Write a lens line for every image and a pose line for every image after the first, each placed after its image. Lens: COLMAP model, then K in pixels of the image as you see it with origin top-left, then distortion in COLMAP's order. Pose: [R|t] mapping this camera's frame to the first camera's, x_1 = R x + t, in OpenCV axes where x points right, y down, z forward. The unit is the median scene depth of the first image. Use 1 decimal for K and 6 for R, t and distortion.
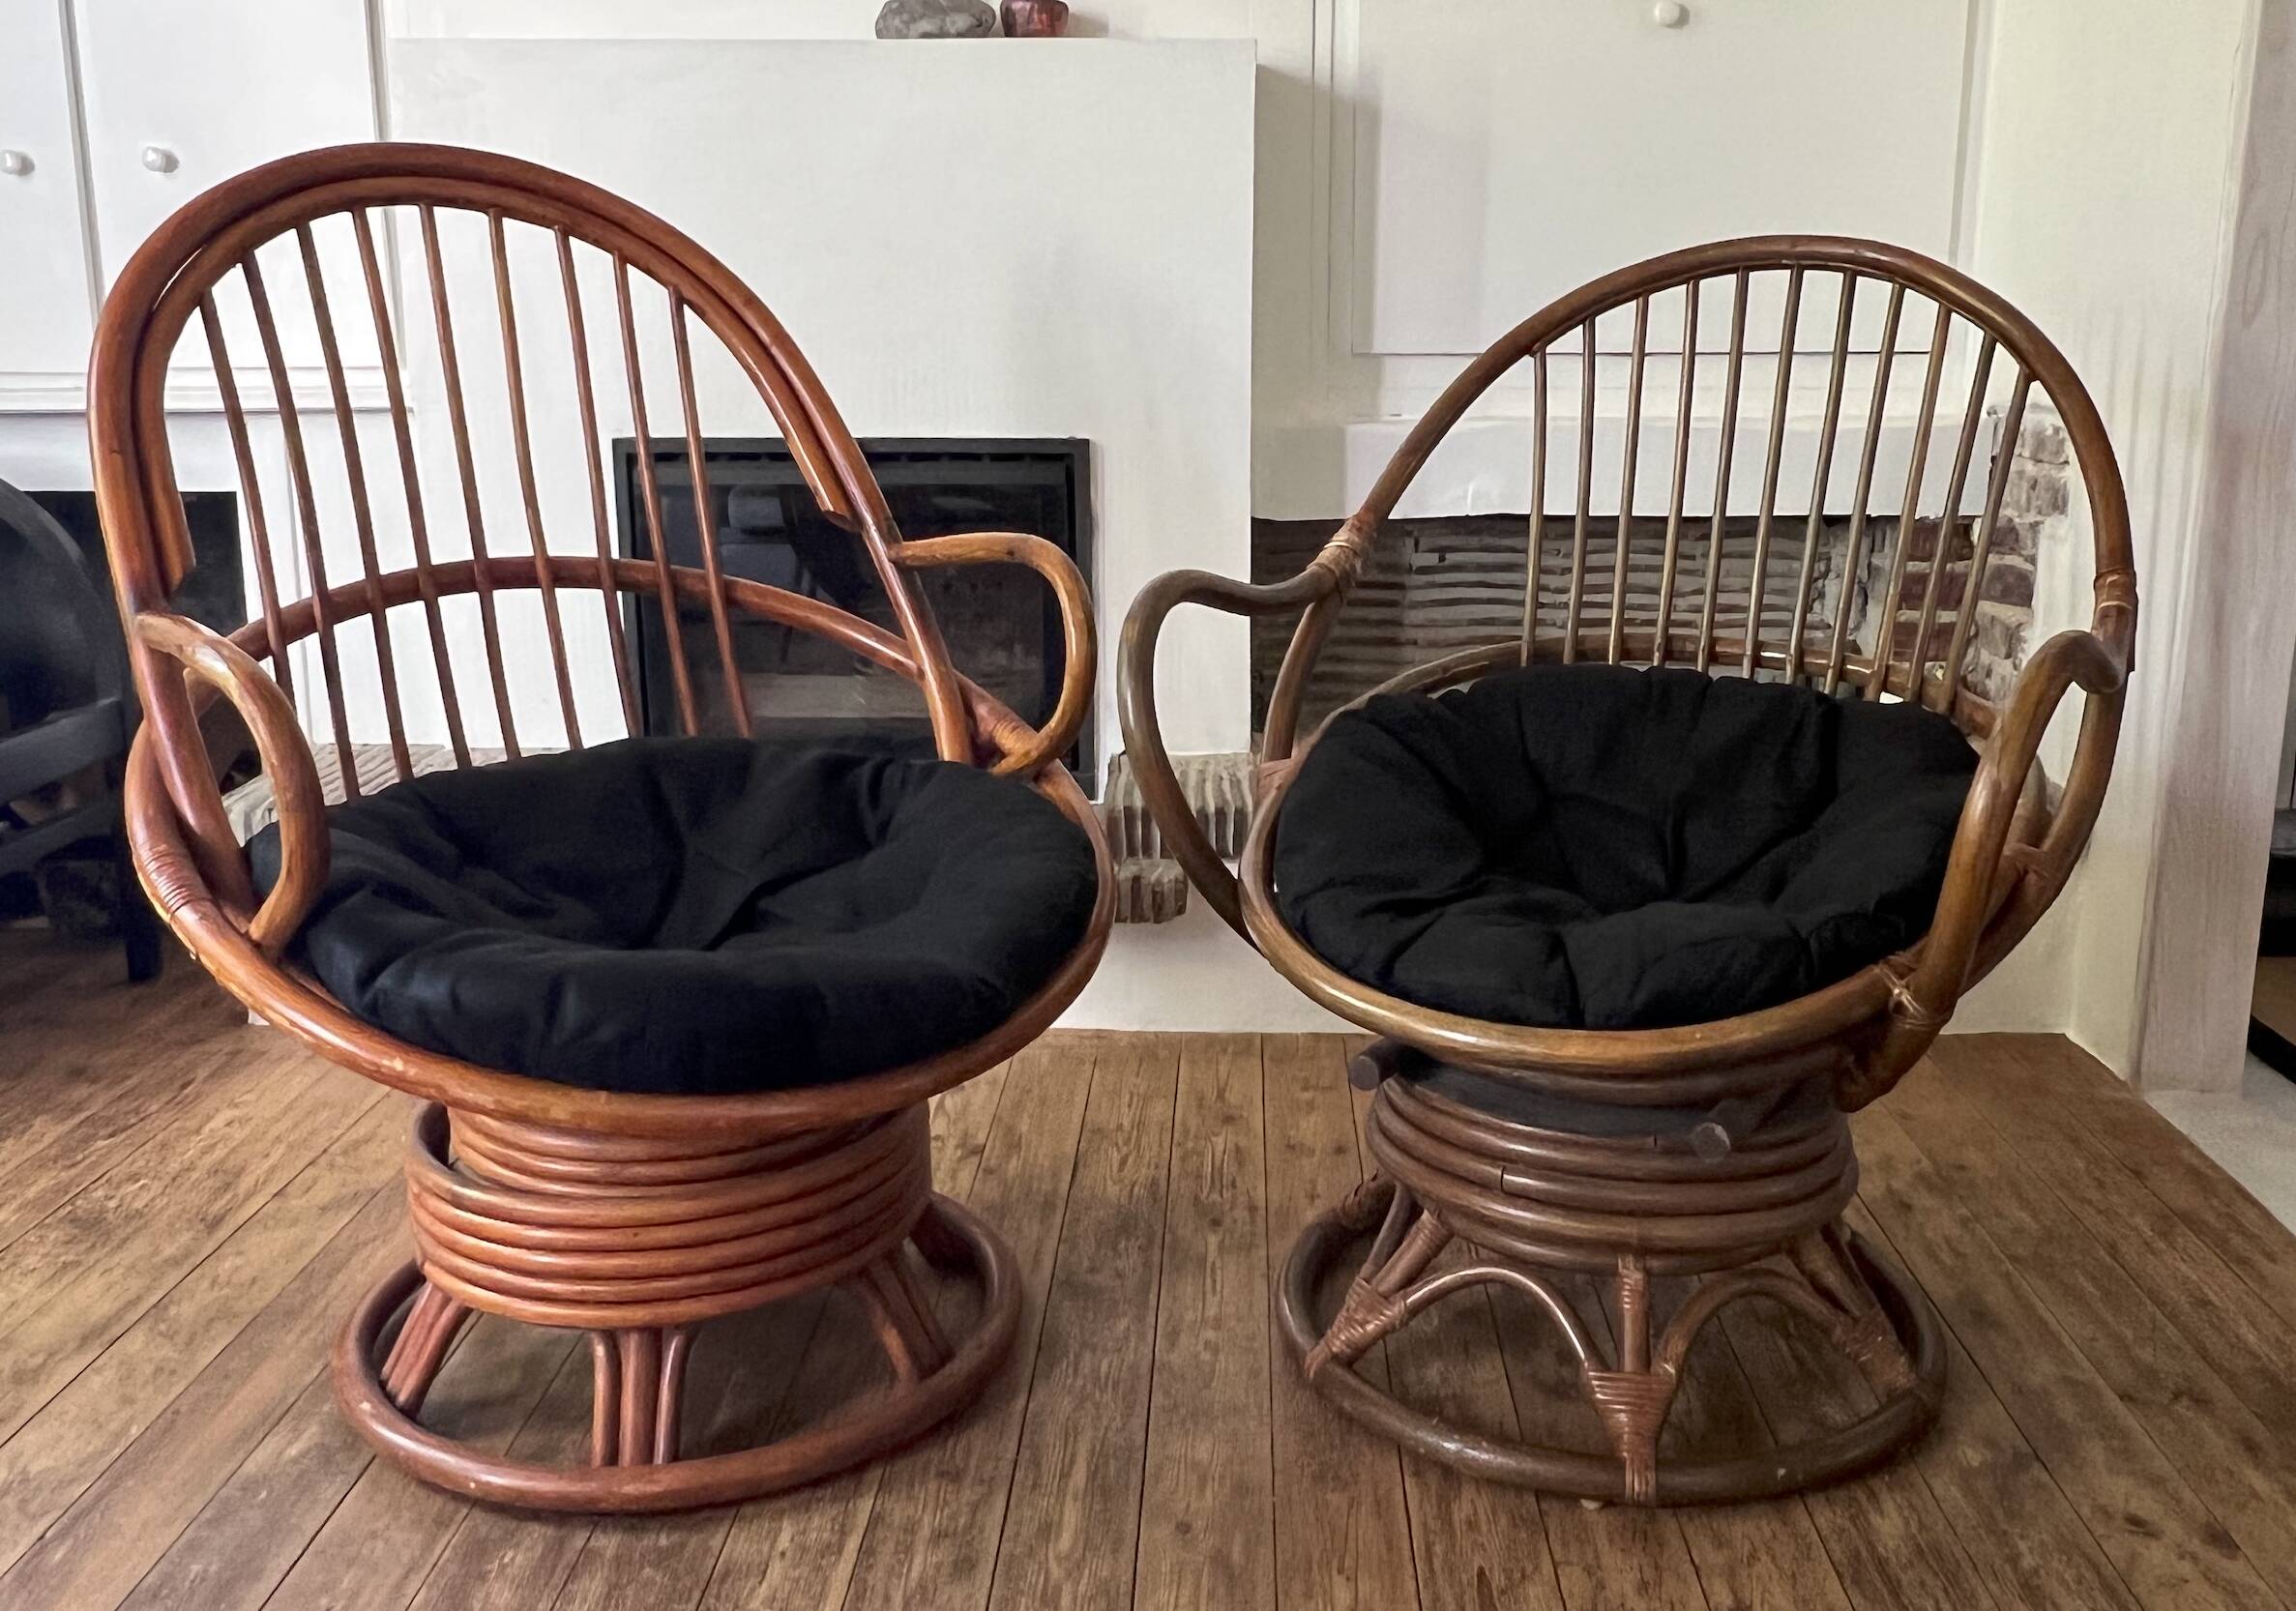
lens RADIAL K [[1960.4, 0, 1219.0], [0, 1960.4, 736.1], [0, 0, 1]] dist [0.005141, 0.001354]
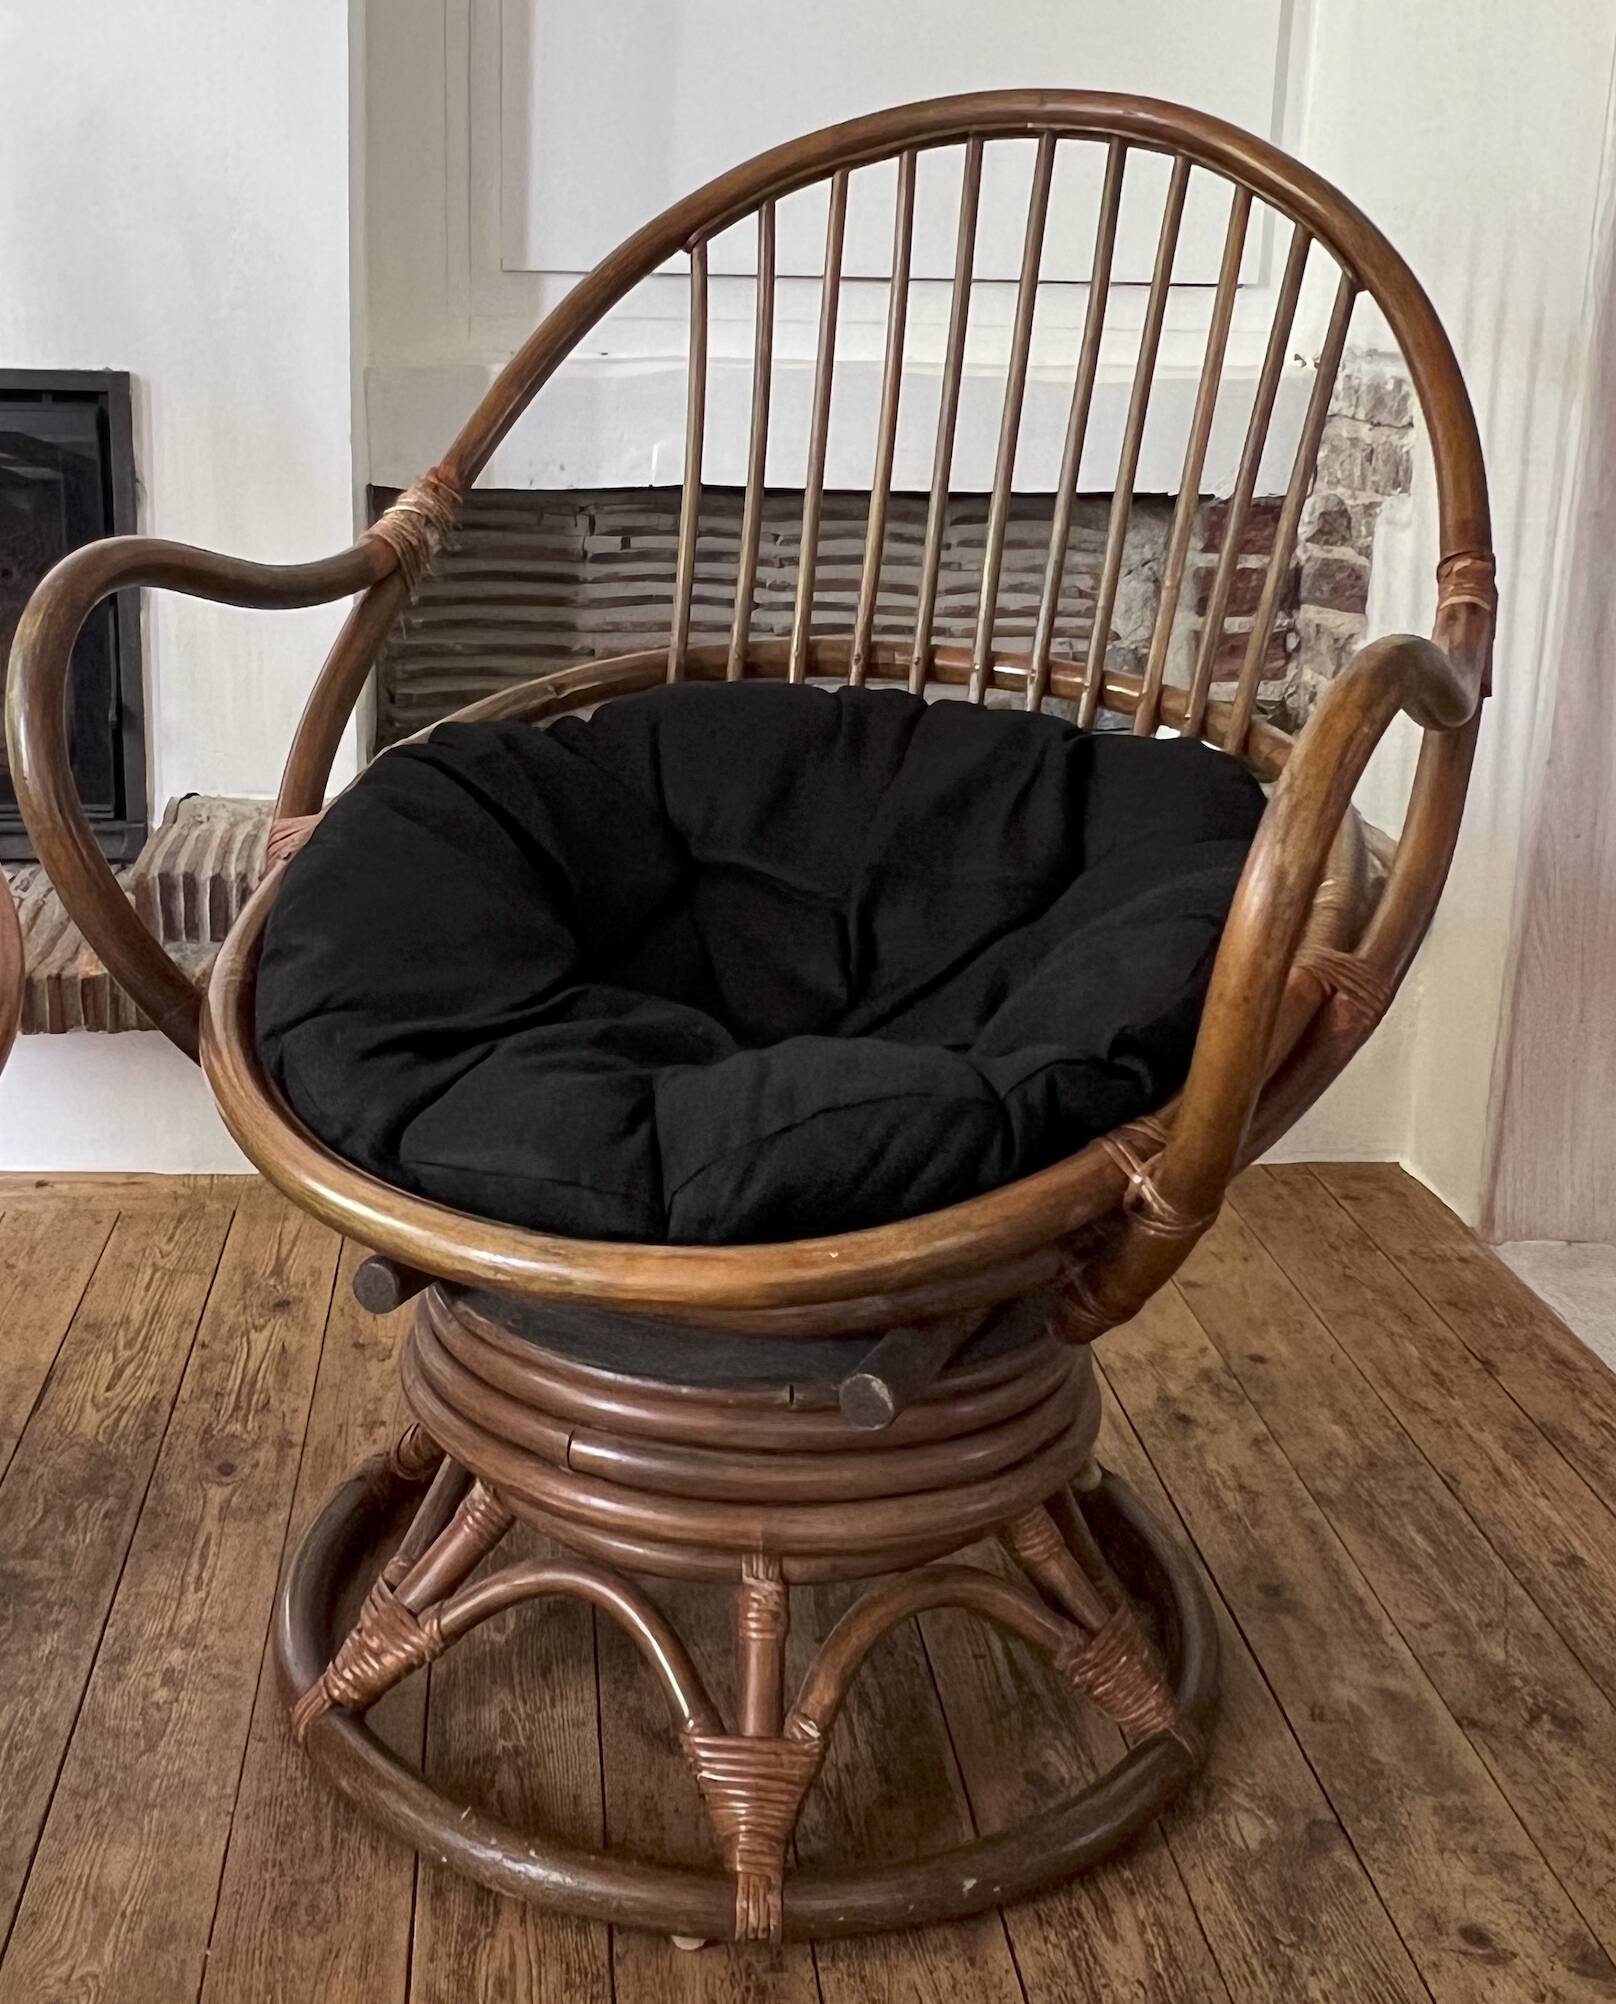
lens RADIAL K [[2203.6, 0, 681.5], [0, 2203.6, 815.7], [0, 0, 1]] dist [0.008745, -0.011047]
pose [[0.996457, 0.001610, 0.084091, 0.108225], [-0.003654, 0.999702, 0.024151, -0.008062], [-0.084027, -0.024373, 0.996165, 0.229724]]
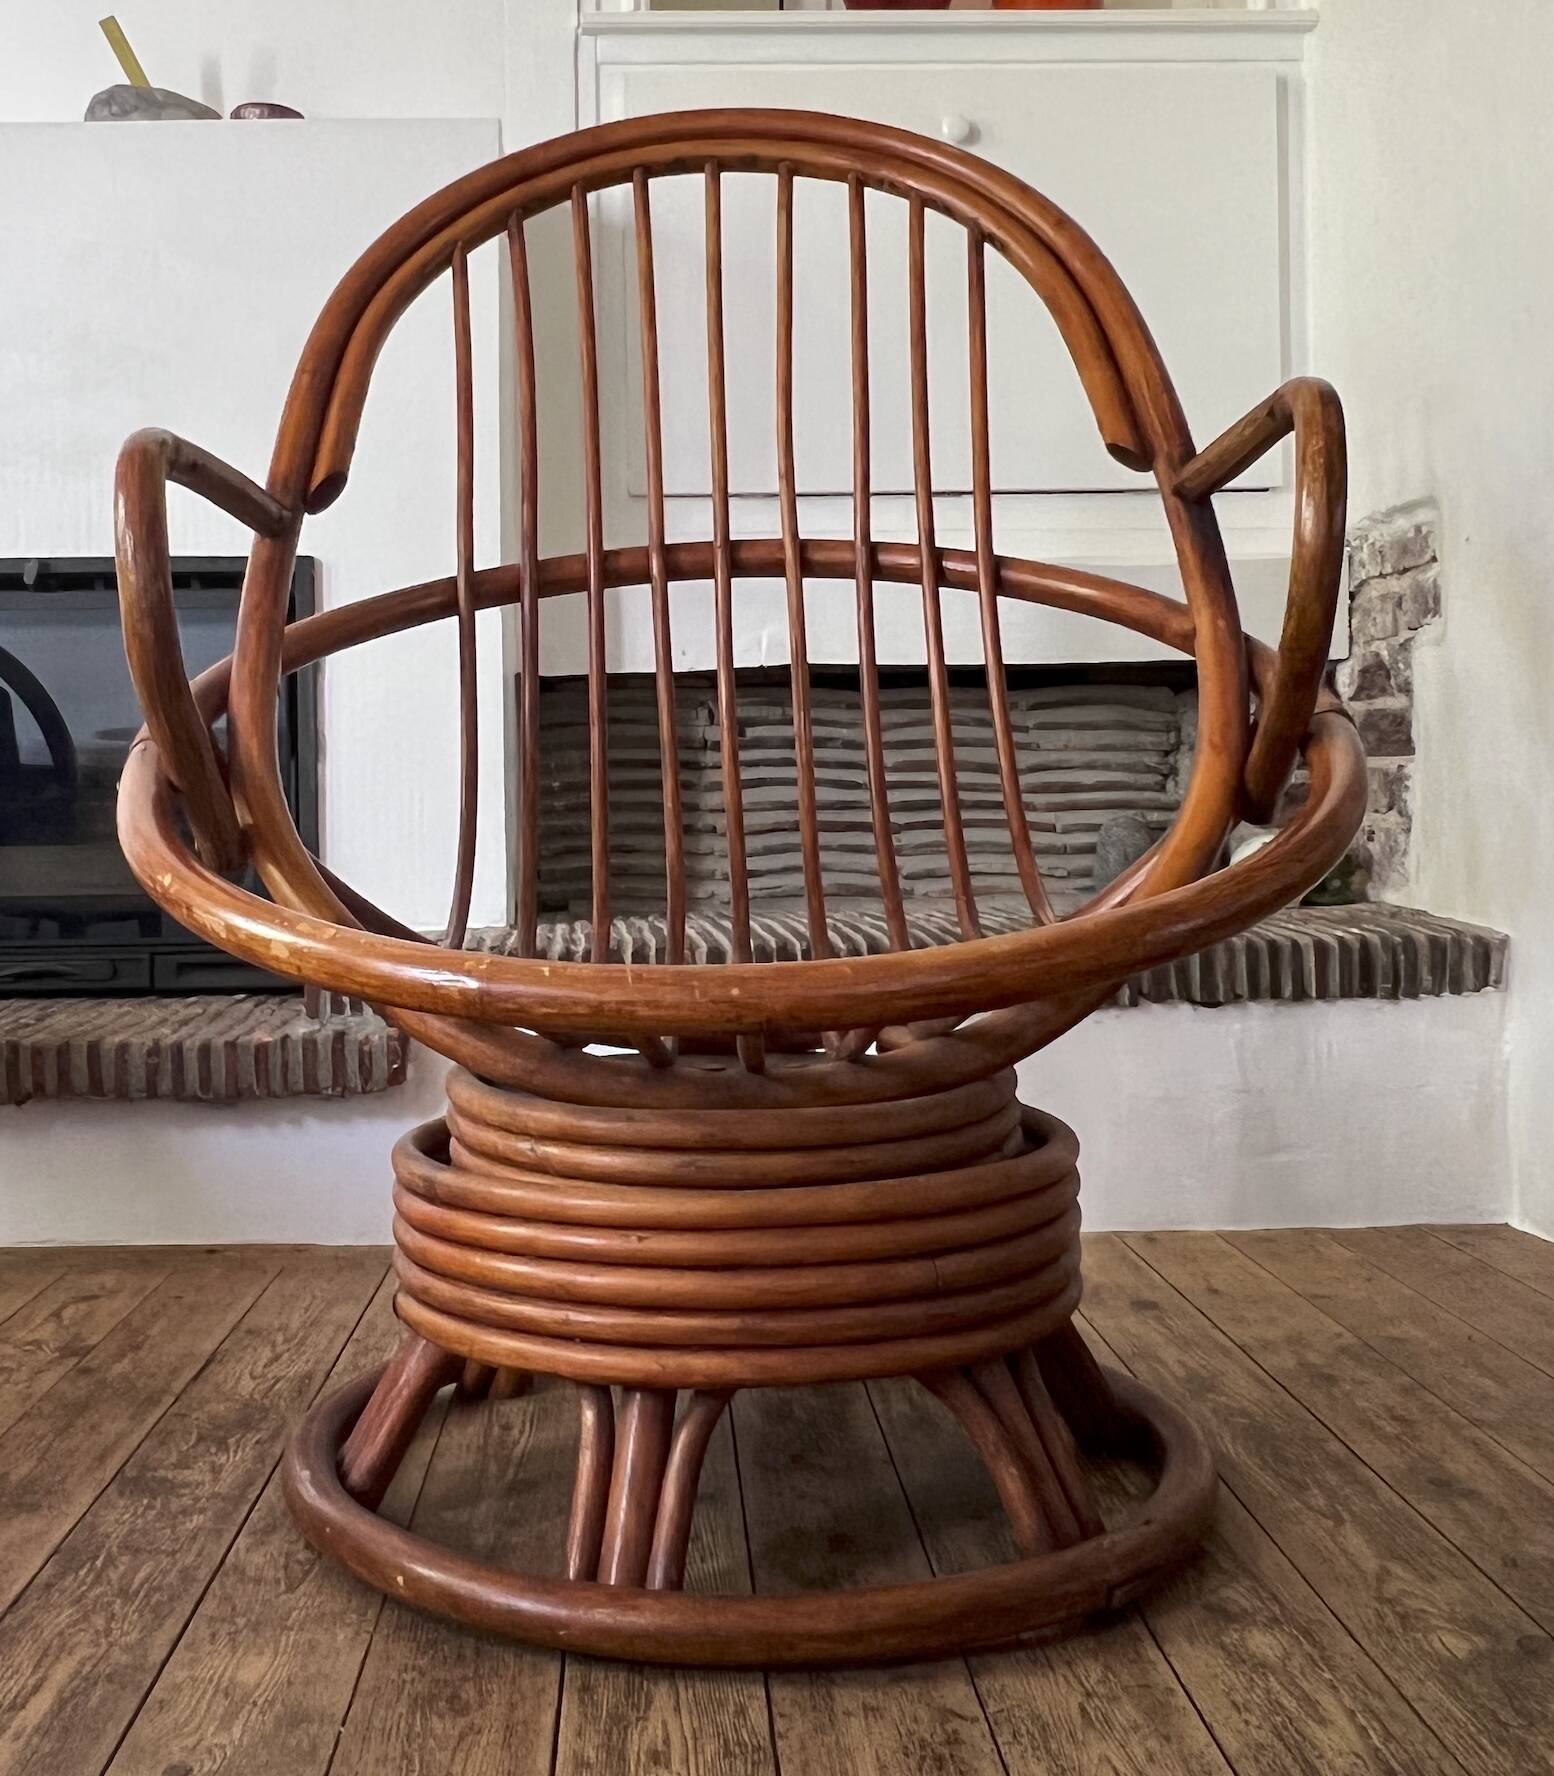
lens RADIAL K [[1889.5, 0, 676.4], [0, 1889.5, 795.6], [0, 0, 1]] dist [0.002699, -0.007169]
pose [[0.999551, -0.014287, 0.026327, 0.106703], [0.019670, 0.975924, -0.217221, 0.205856], [-0.022589, 0.217642, 0.975767, 0.313258]]
